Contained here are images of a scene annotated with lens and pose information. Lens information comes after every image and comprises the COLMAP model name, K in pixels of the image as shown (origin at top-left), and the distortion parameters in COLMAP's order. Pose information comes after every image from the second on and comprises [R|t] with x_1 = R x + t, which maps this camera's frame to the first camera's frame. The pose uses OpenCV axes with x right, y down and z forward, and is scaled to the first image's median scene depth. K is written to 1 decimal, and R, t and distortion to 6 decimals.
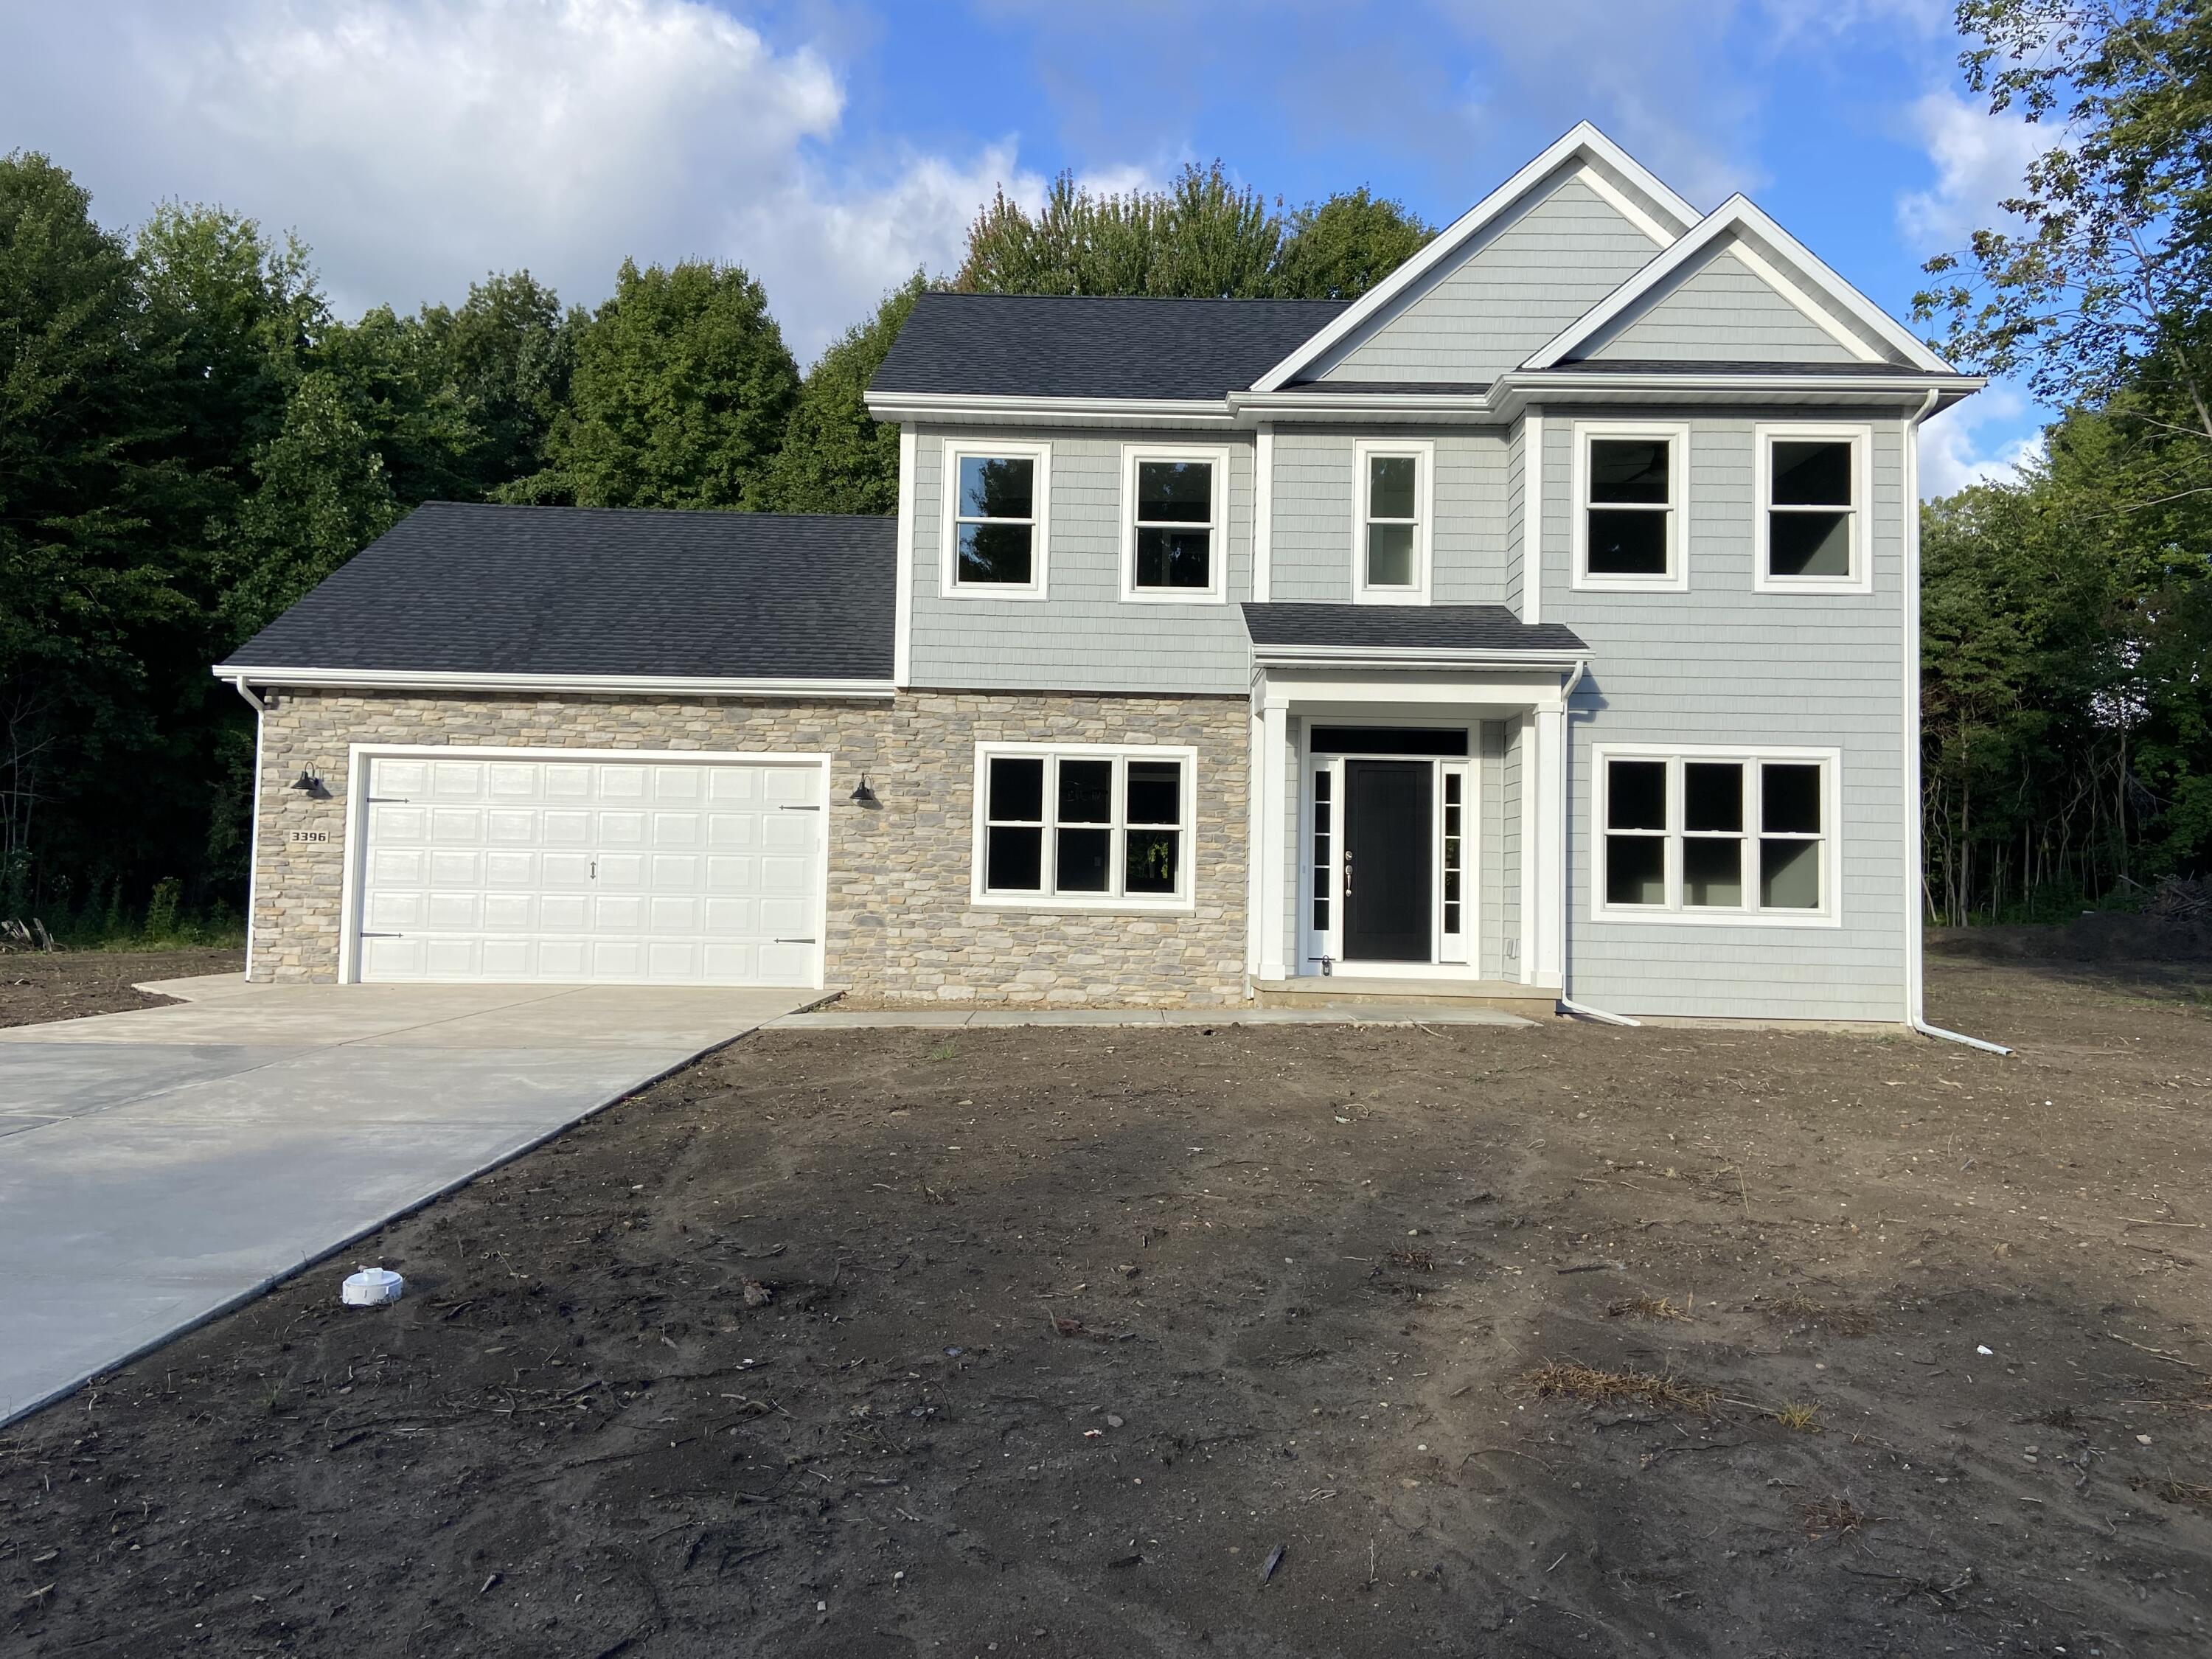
lens RADIAL K [[1667.2, 0, 1110.5], [0, 1667.2, 834.7], [0, 0, 1]] dist [0.069158, -0.063595]
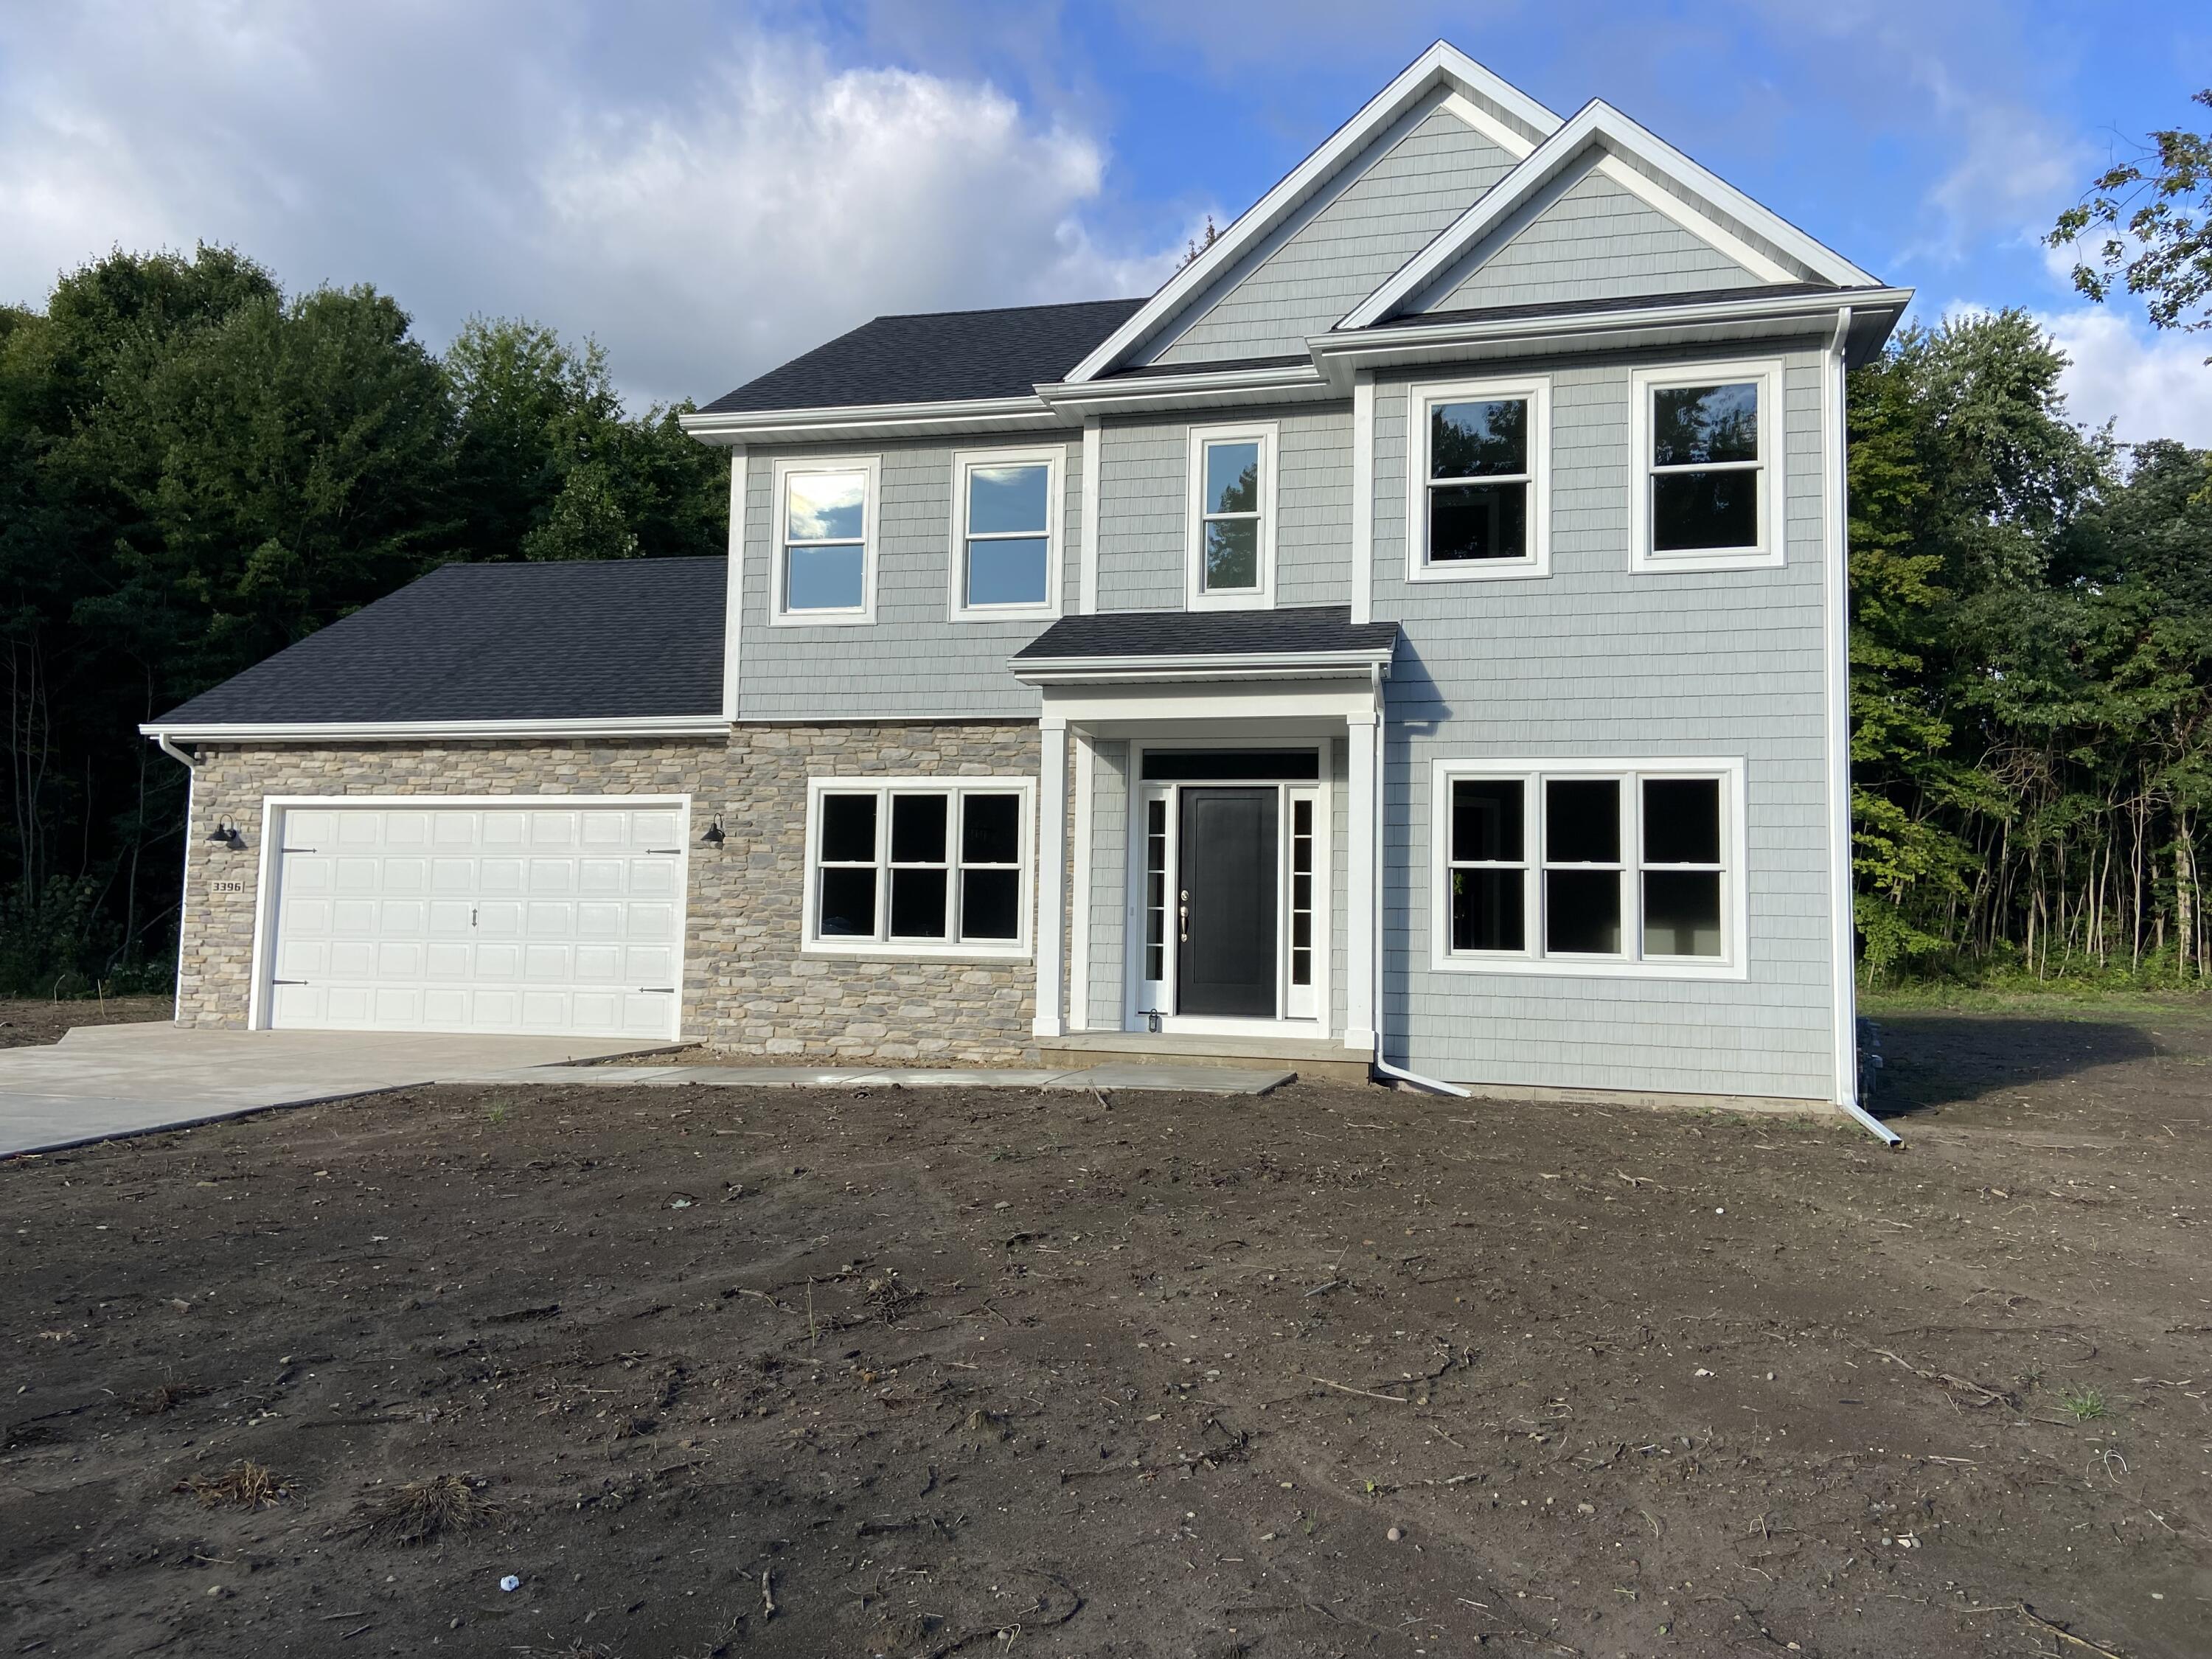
lens RADIAL K [[1667.2, 0, 1107.9], [0, 1667.2, 834.4], [0, 0, 1]] dist [0.069158, -0.063595]
pose [[0.969856, -0.017016, -0.243082, 0.312387], [0.009046, 0.999385, -0.033864, 0.009516], [0.243509, 0.030645, 0.969414, 0.133283]]
